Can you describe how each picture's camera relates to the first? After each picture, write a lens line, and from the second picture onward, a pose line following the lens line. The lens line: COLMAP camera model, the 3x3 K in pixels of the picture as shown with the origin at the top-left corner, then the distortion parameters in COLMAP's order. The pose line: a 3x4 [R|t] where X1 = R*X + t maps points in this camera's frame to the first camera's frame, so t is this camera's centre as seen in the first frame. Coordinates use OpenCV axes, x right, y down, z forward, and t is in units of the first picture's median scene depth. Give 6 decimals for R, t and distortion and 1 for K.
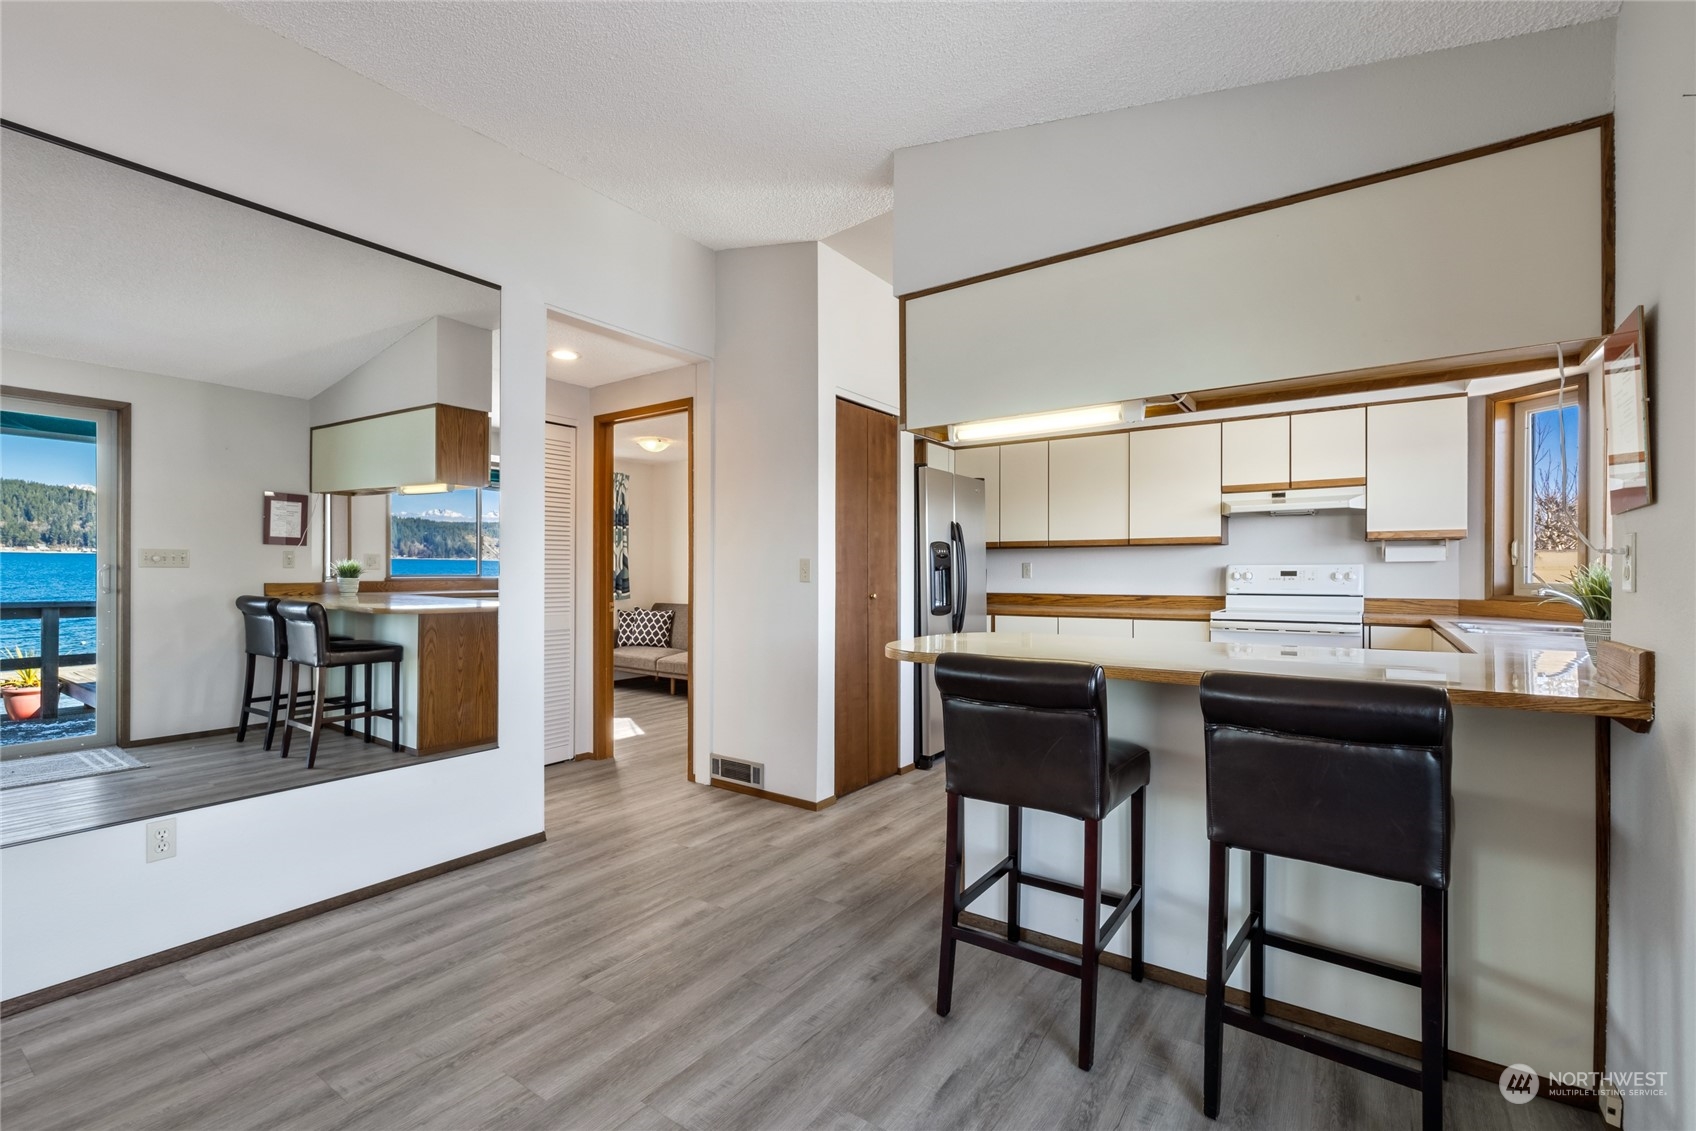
lens RADIAL K [[741.3, 0, 820.2], [0, 741.3, 574.8], [0, 0, 1]] dist [0.002392, 0.001370]
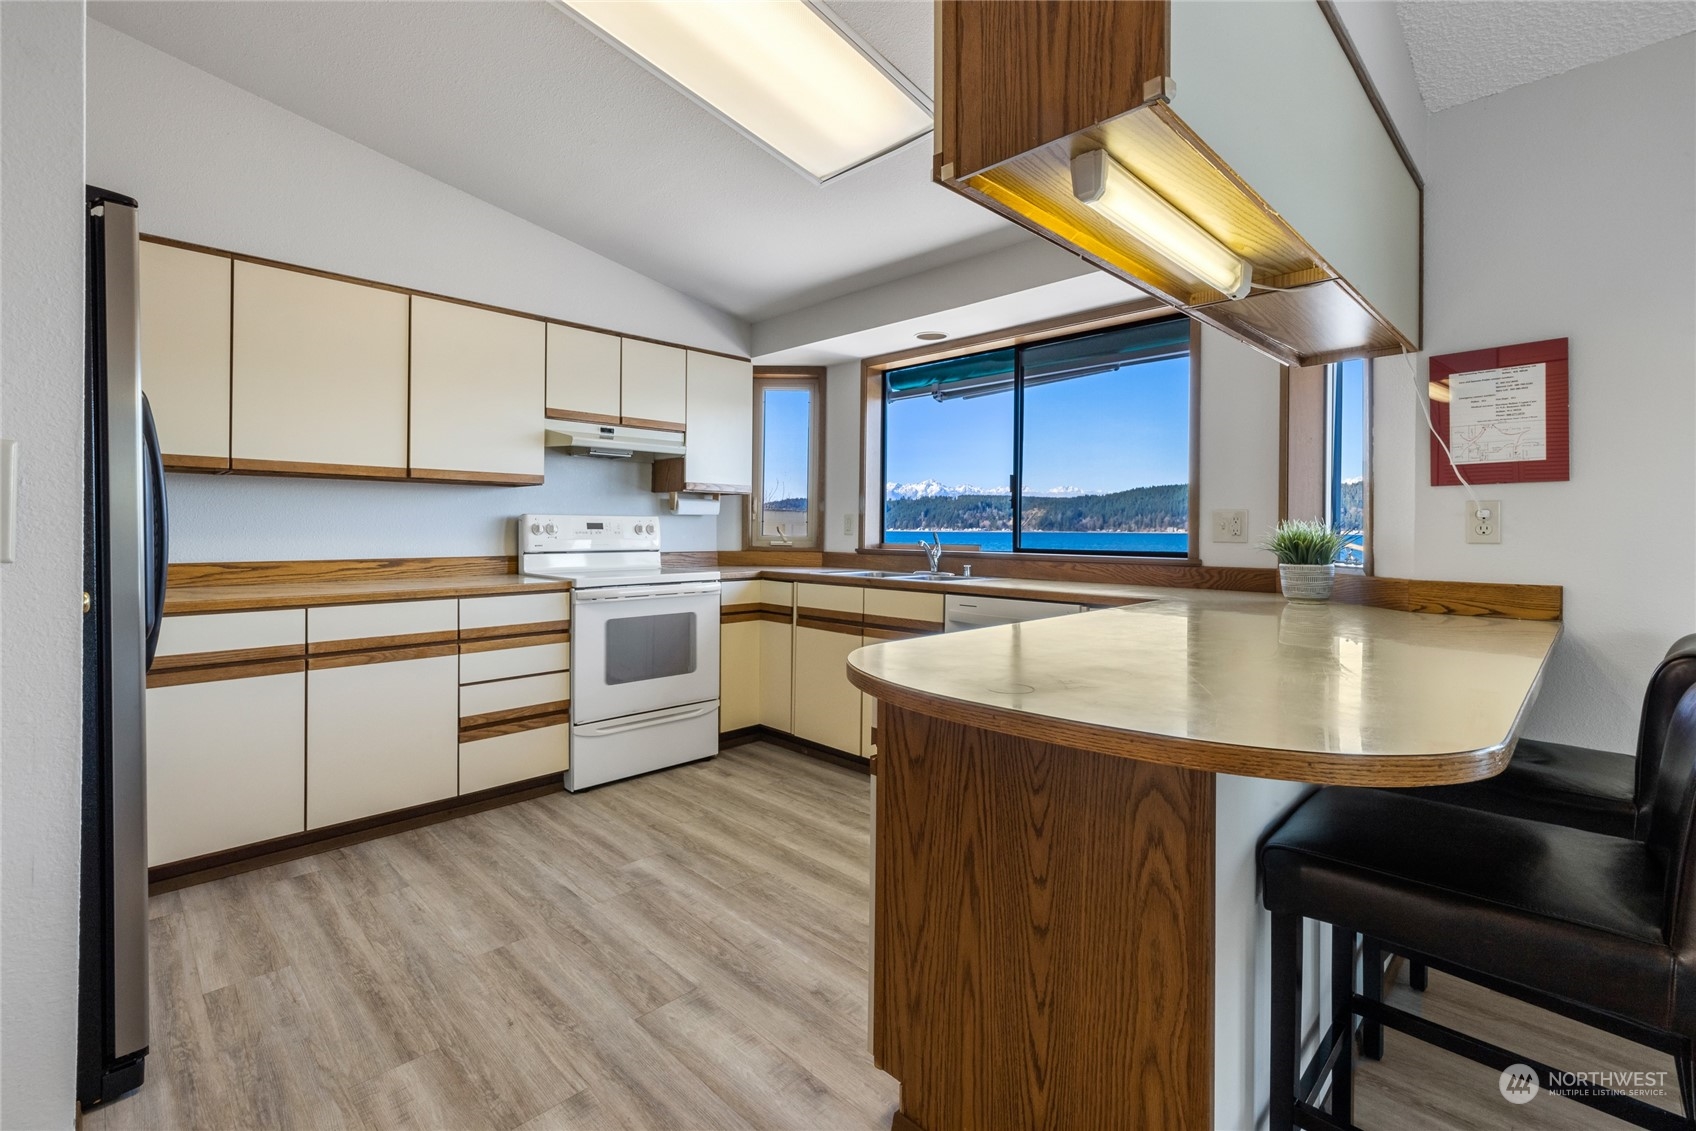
lens RADIAL K [[741.3, 0, 917.1], [0, 741.3, 530.5], [0, 0, 1]] dist [0.002392, 0.001370]
pose [[0.097620, -0.002630, 0.995220, -0.170031], [-0.000534, 0.999996, 0.002695, 0.001116], [-0.995224, -0.000795, 0.097618, 0.584441]]
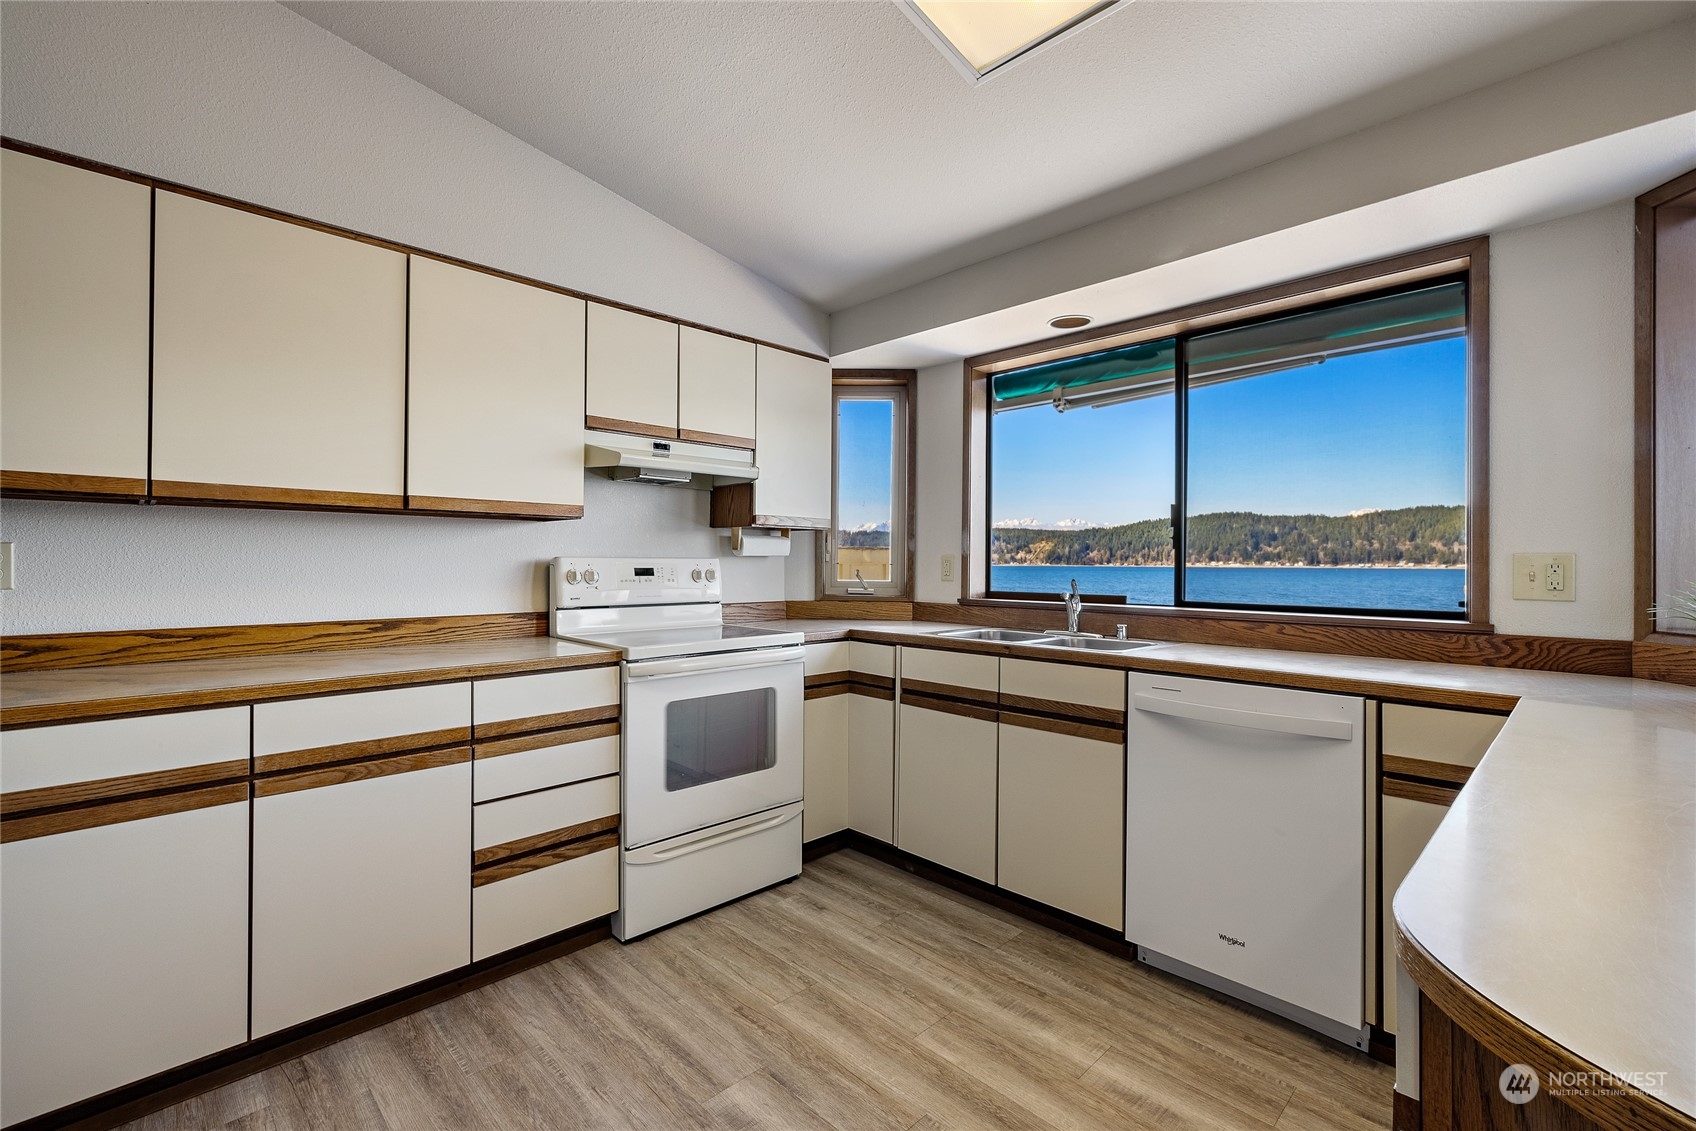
lens RADIAL K [[741.3, 0, 864.4], [0, 741.3, 568.5], [0, 0, 1]] dist [0.002392, 0.001370]
pose [[0.172119, -0.008940, 0.985036, 0.032347], [-0.003553, 0.999947, 0.009696, -0.011705], [-0.985070, -0.005169, 0.172078, 0.733275]]
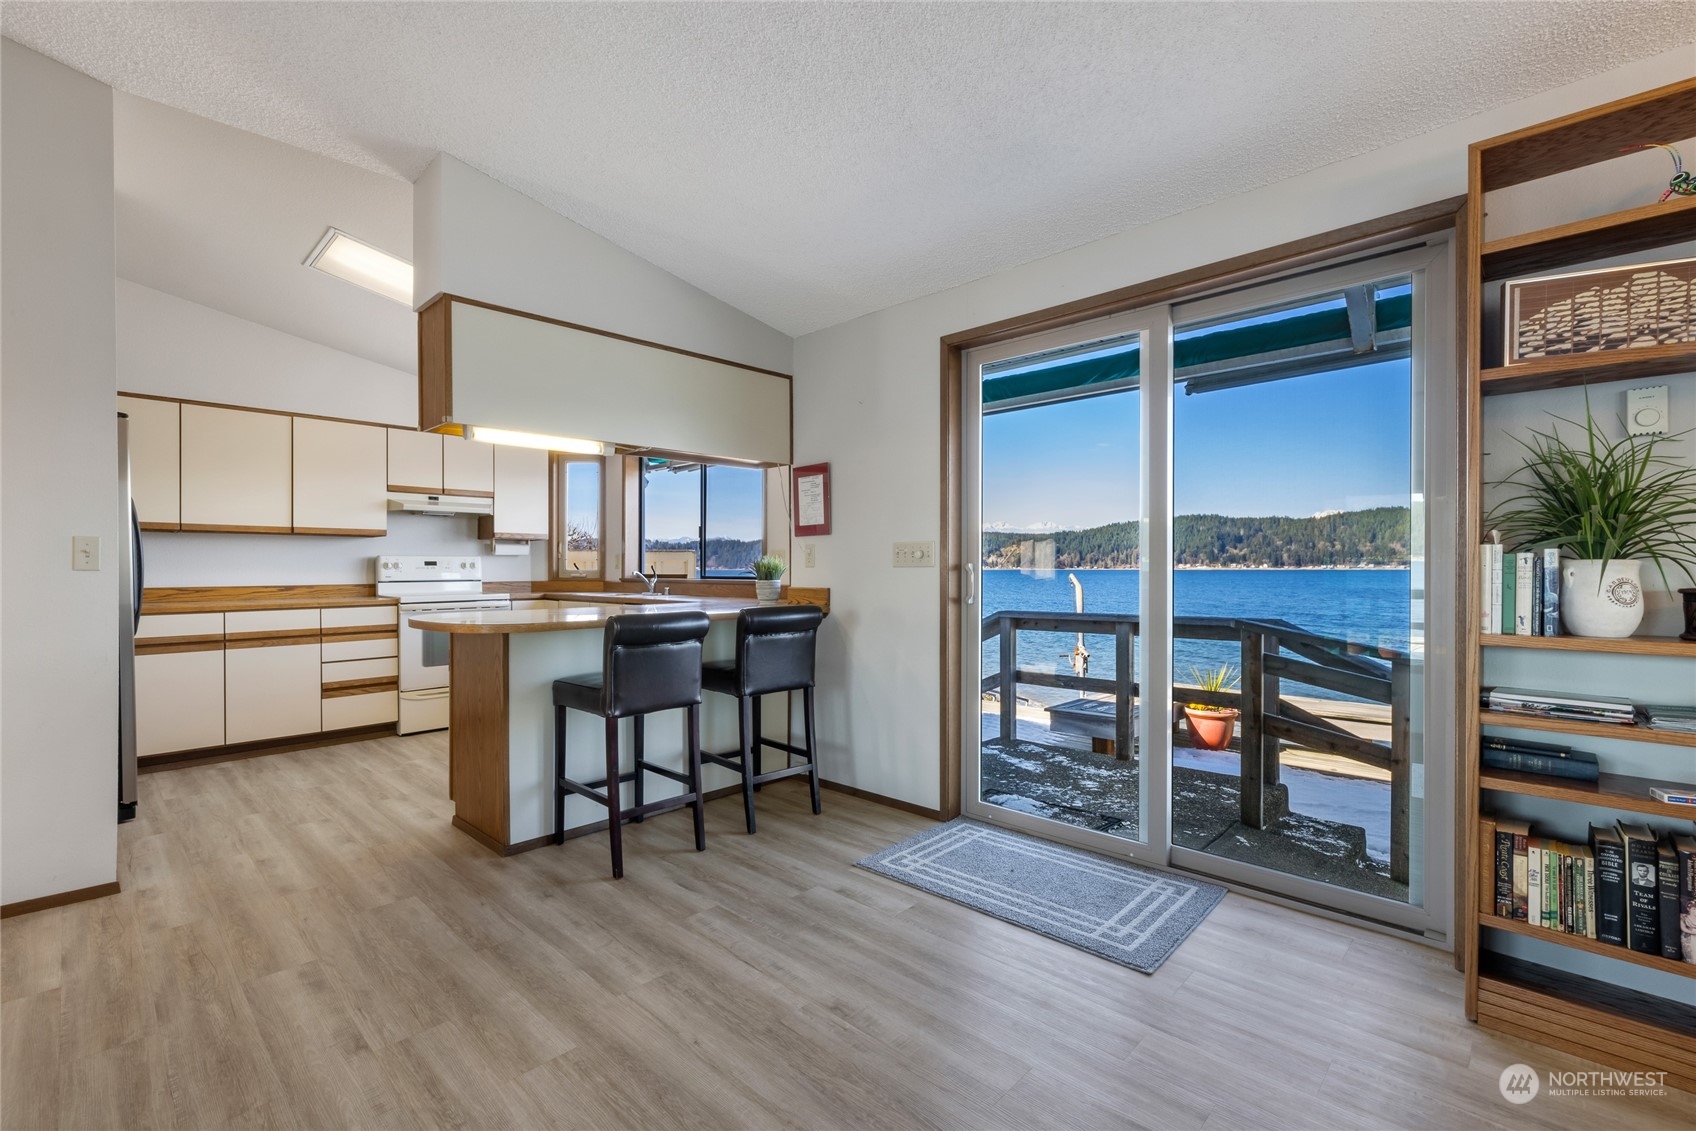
lens RADIAL K [[741.3, 0, 842.7], [0, 741.3, 574.7], [0, 0, 1]] dist [0.002392, 0.001370]
pose [[0.143463, -0.011211, 0.989592, -0.490468], [0.005615, 0.999929, 0.010514, 0.008281], [-0.989640, 0.004049, 0.143516, 0.169461]]
